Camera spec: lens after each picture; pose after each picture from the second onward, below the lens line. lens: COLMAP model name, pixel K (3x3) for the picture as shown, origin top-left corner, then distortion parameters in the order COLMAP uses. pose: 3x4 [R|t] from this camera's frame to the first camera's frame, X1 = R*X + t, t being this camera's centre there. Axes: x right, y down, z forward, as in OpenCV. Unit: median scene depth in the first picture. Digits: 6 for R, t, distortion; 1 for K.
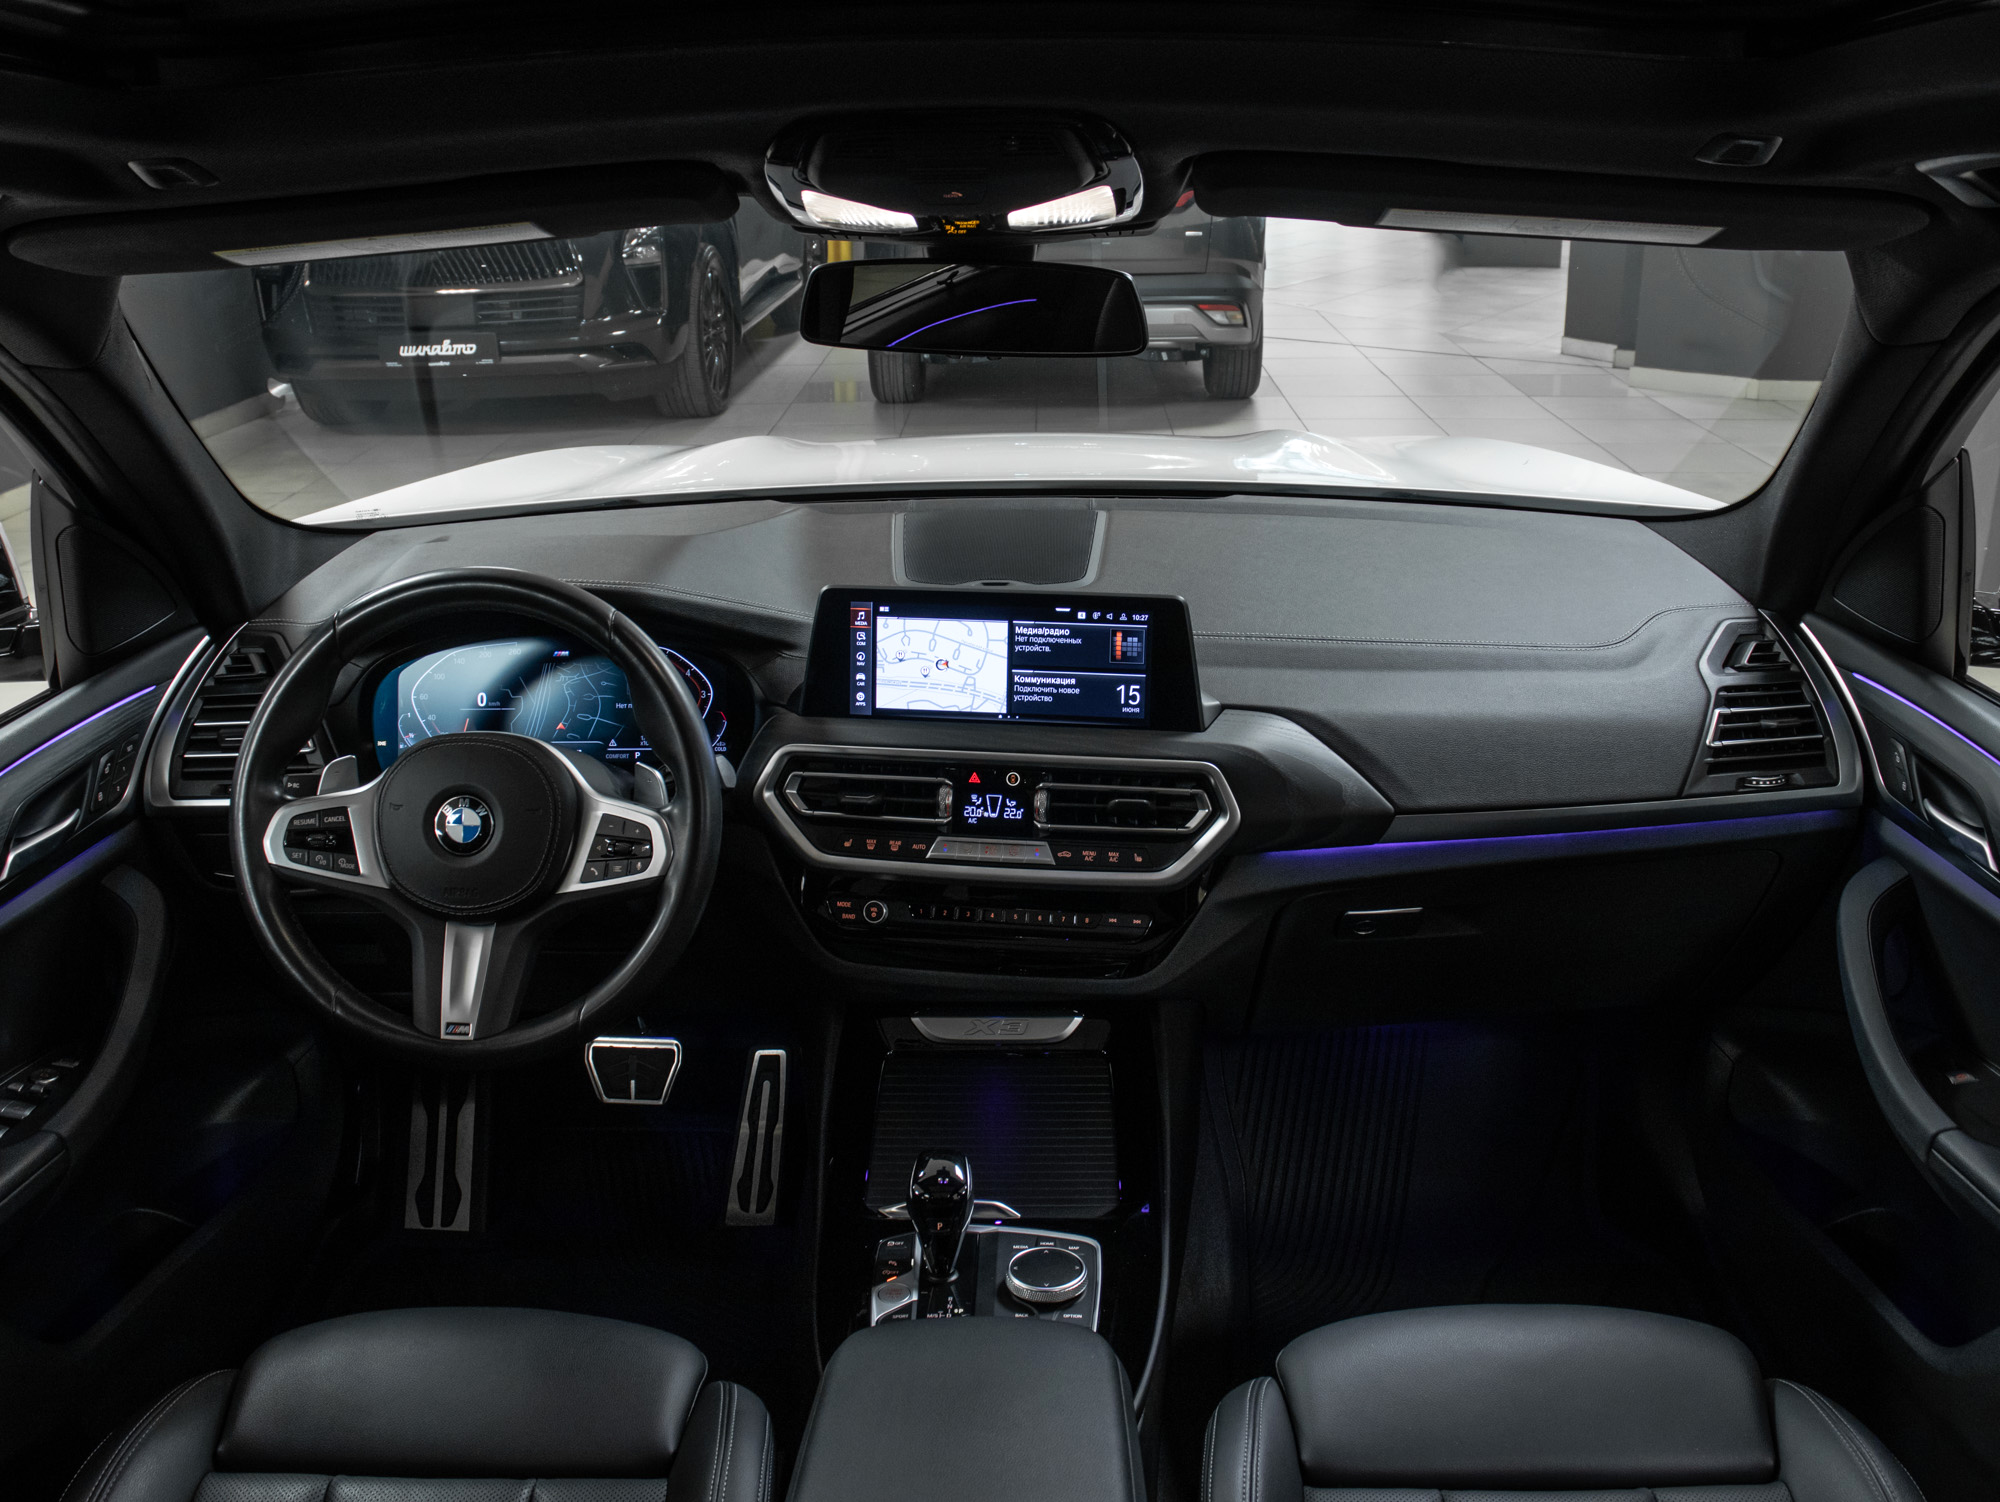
lens RADIAL K [[2046.2, 0, 997.9], [0, 2046.2, 749.8], [0, 0, 1]] dist [-0.133439, 0.000000]
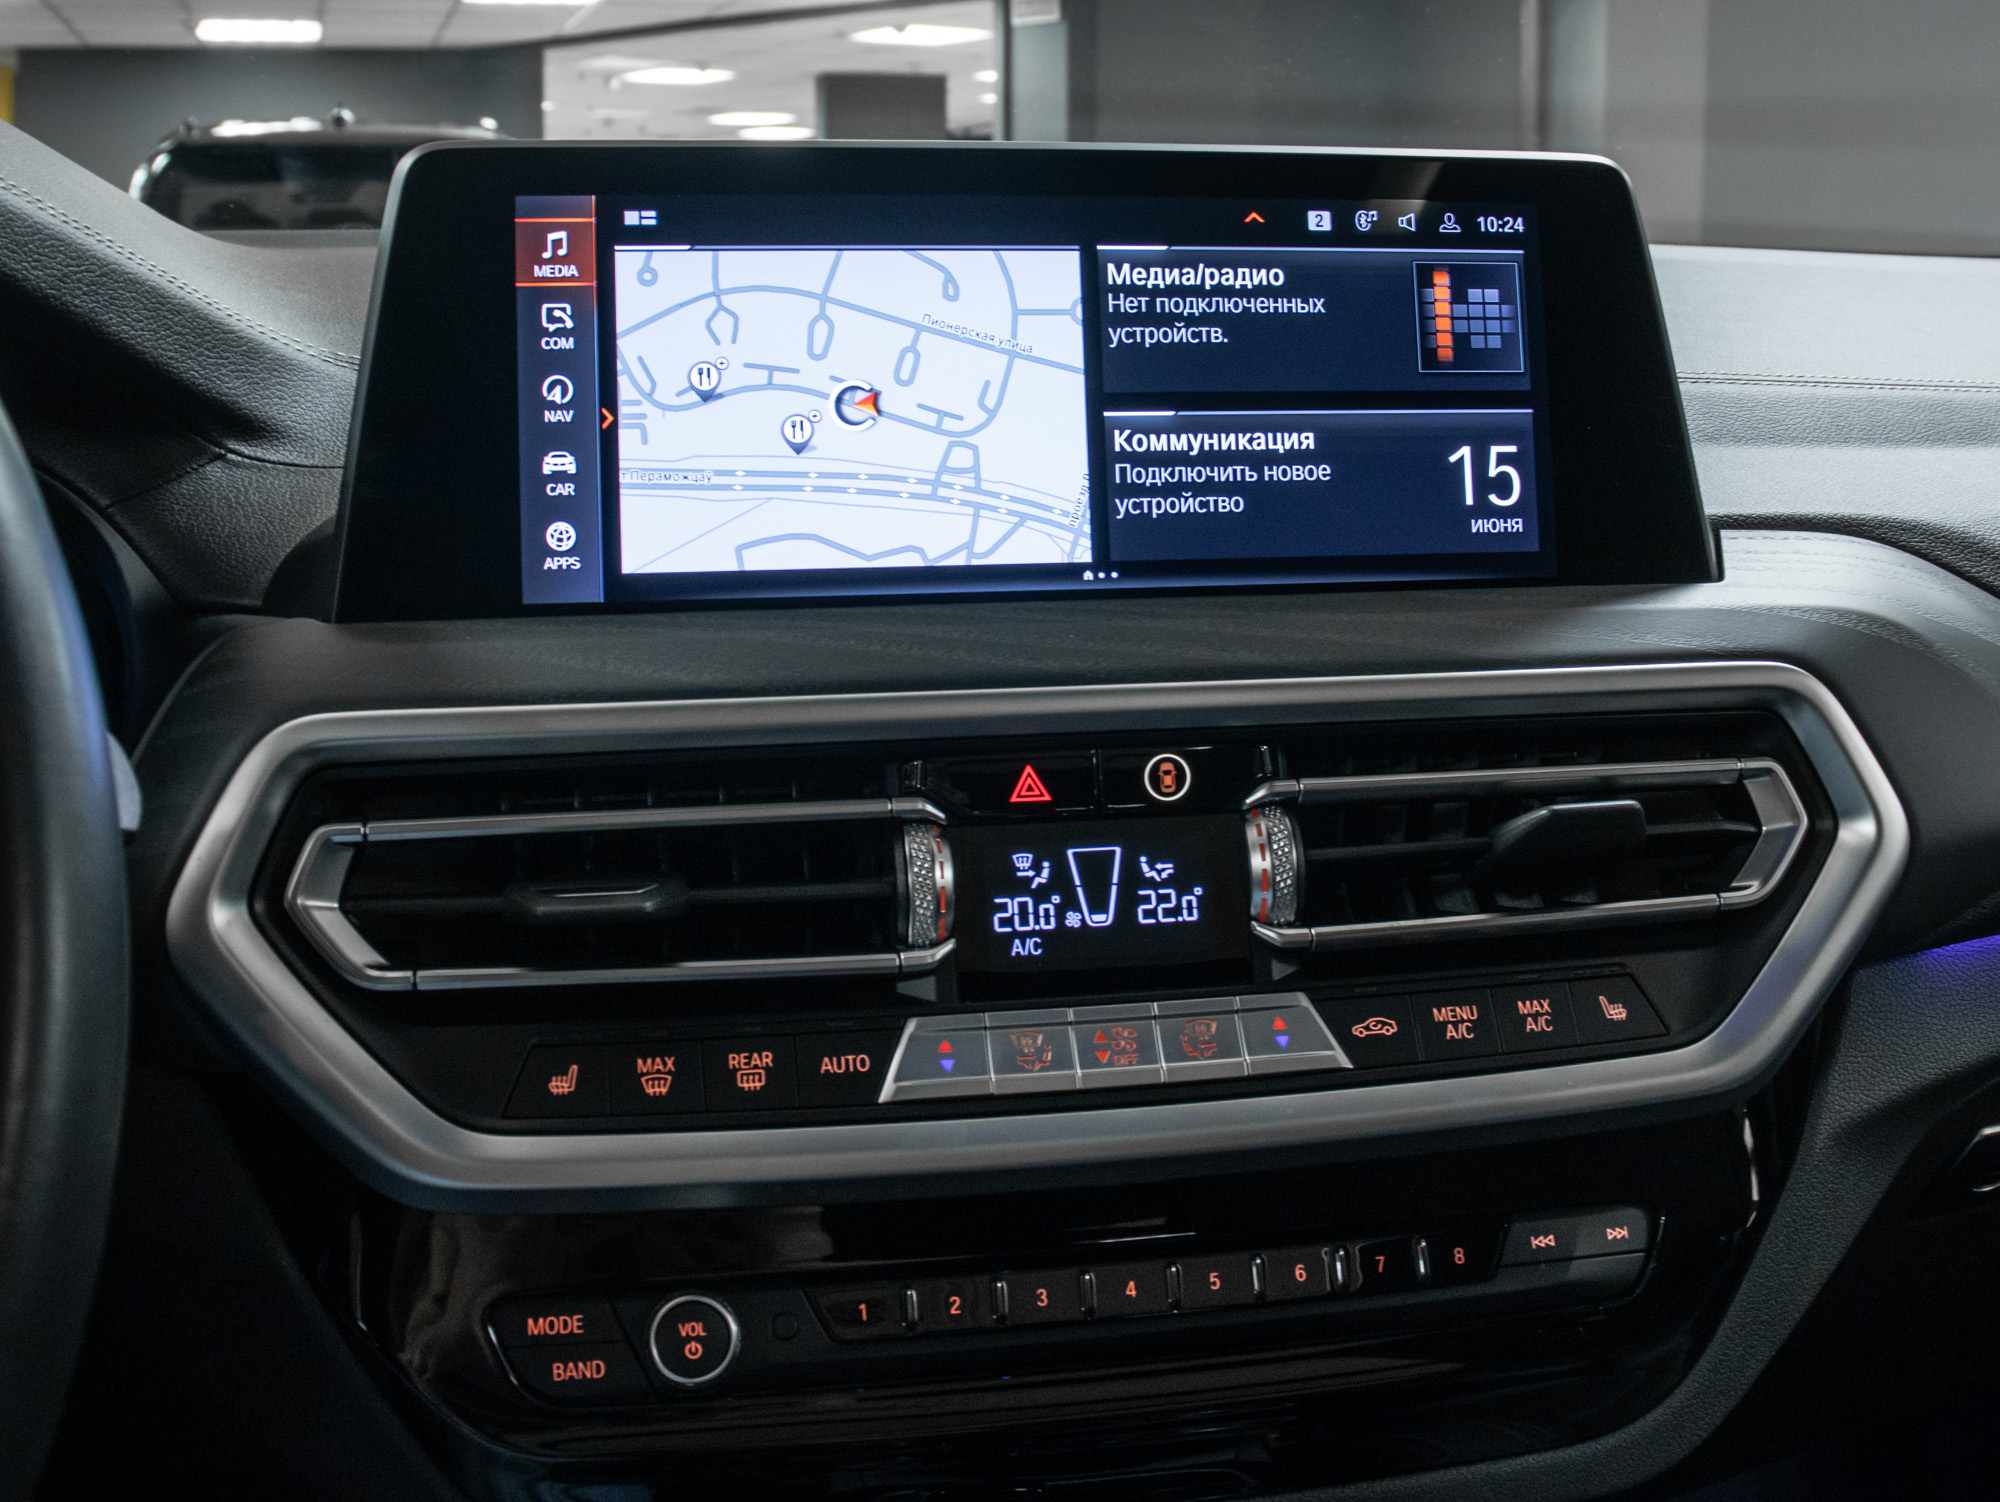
lens RADIAL K [[2046.2, 0, 880.5], [0, 2046.2, 685.9], [0, 0, 1]] dist [-0.133439, 0.000000]
pose [[0.940794, -0.036357, 0.337023, -0.121212], [0.105510, 0.976251, -0.189215, 0.050129], [-0.322139, 0.213572, 0.922287, 0.750260]]
